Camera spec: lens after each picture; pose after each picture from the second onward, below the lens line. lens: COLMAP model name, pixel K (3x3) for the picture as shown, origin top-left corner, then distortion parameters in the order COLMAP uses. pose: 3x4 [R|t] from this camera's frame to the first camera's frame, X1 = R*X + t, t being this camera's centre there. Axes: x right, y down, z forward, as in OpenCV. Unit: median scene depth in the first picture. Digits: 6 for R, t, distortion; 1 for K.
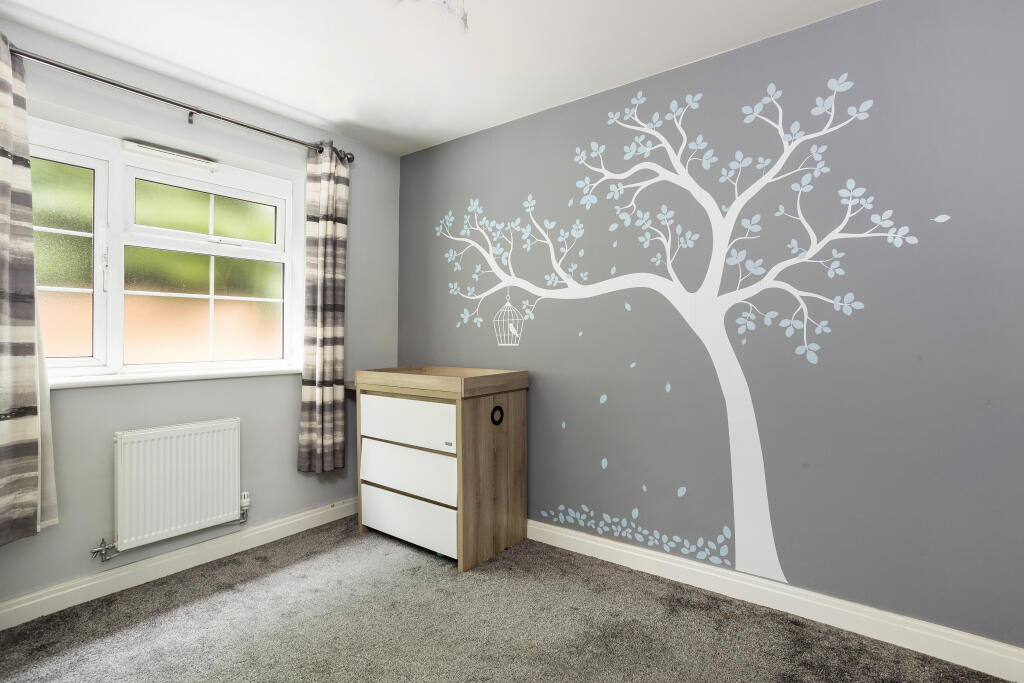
lens RADIAL K [[494.1, 0, 539.3], [0, 494.1, 338.4], [0, 0, 1]] dist [-0.025210, 0.017681]
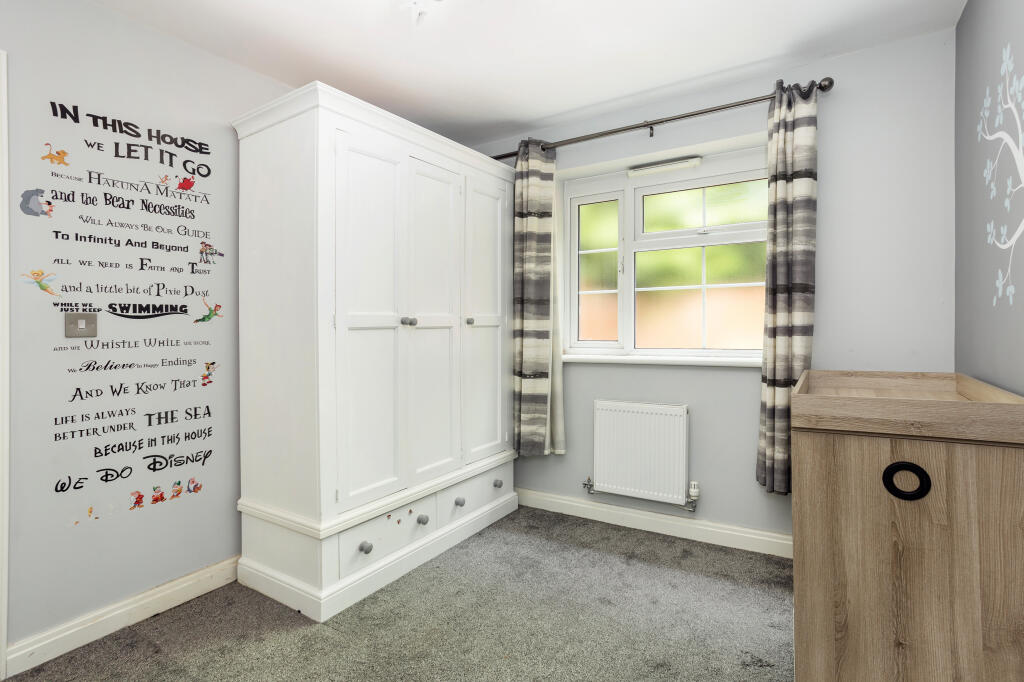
lens RADIAL K [[505.1, 0, 520.8], [0, 505.1, 324.6], [0, 0, 1]] dist [-0.046929, 0.029468]
pose [[0.093150, -0.003816, -0.995645, 0.380525], [0.003063, 0.999989, -0.003546, -0.003271], [0.995647, -0.002719, 0.093160, 0.556281]]
